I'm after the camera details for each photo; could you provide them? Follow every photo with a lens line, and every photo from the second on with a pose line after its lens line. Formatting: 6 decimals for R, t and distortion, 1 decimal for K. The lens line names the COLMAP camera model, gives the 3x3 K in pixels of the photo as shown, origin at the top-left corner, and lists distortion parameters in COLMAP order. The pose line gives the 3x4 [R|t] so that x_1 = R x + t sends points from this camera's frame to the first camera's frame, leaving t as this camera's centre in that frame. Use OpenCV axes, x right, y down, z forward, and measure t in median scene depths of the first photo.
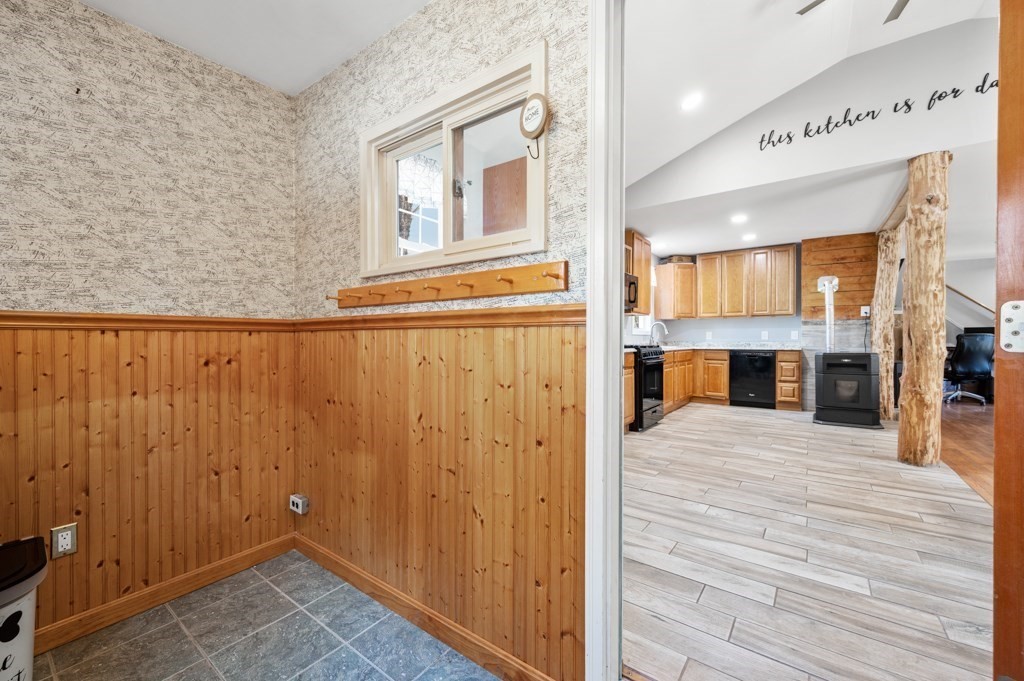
lens RADIAL K [[403.0, 0, 515.2], [0, 403.0, 340.3], [0, 0, 1]] dist [0.000303, -0.000241]
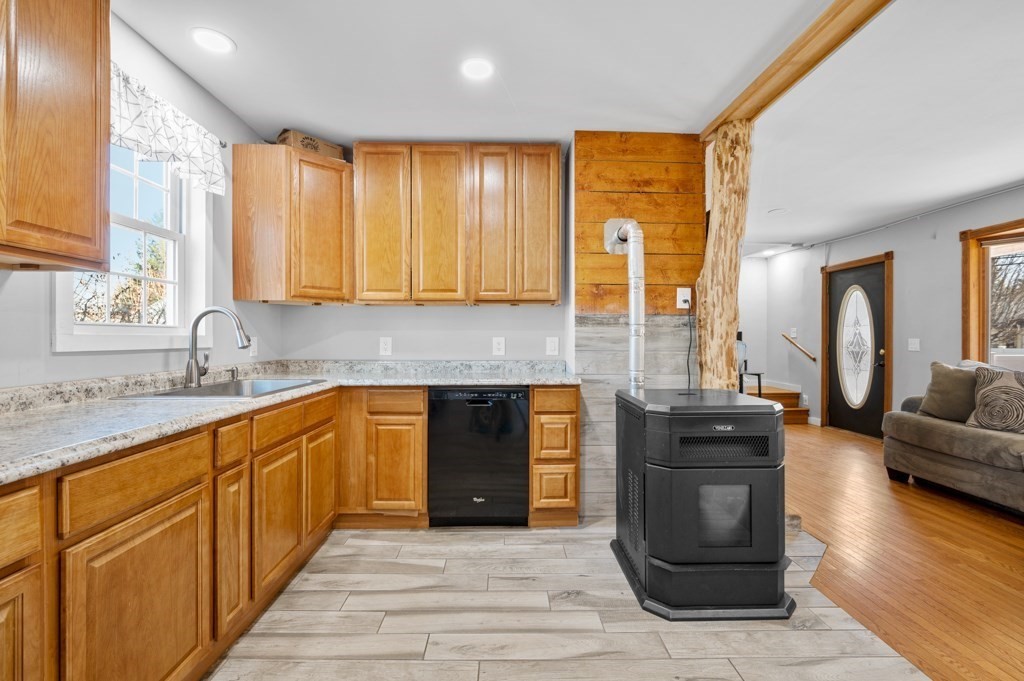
lens RADIAL K [[452.3, 0, 503.4], [0, 452.3, 338.4], [0, 0, 1]] dist [-0.001072, 0.000397]
pose [[0.802595, -0.000791, 0.596524, 0.379329], [0.001551, 0.999999, -0.000761, -0.024503], [-0.596523, 0.001536, 0.802595, 0.697885]]
